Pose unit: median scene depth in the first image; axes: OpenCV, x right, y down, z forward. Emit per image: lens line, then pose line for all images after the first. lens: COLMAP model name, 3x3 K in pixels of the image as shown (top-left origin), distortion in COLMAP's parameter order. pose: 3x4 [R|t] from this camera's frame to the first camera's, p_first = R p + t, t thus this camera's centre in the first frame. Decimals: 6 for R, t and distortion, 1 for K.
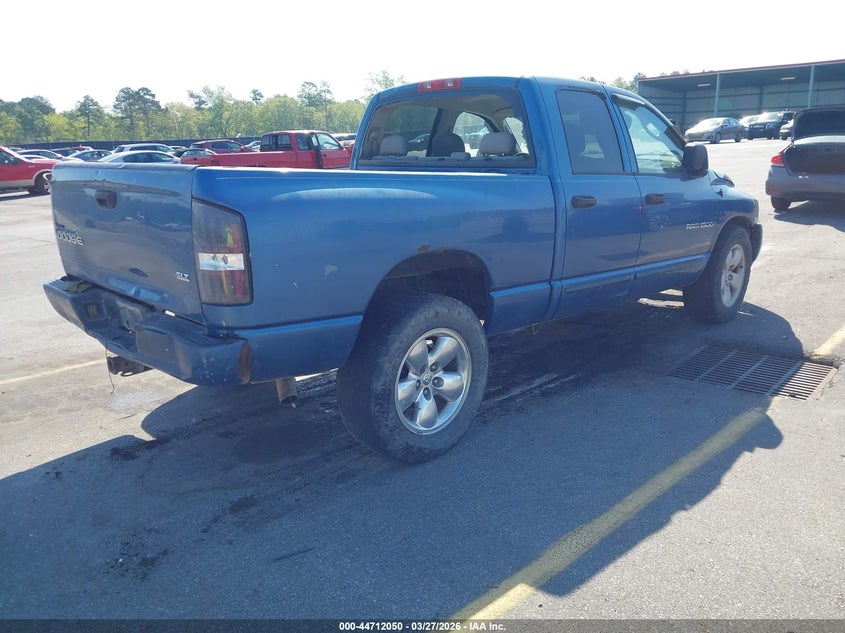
lens RADIAL K [[654.8, 0, 422.5], [0, 654.8, 316.5], [0, 0, 1]] dist [-0.013549, 0.001010]
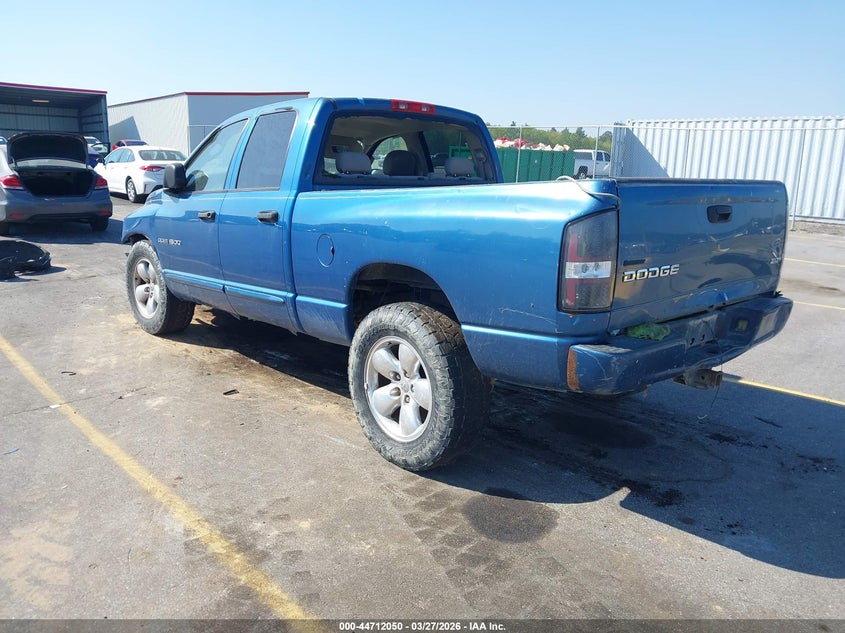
lens RADIAL K [[654.8, 0, 422.5], [0, 654.8, 316.5], [0, 0, 1]] dist [-0.013549, 0.001010]
pose [[0.088949, -0.213997, 0.972776, -1.054337], [0.248071, 0.950631, 0.186442, -0.228053], [-0.964650, 0.224734, 0.137644, 0.915715]]
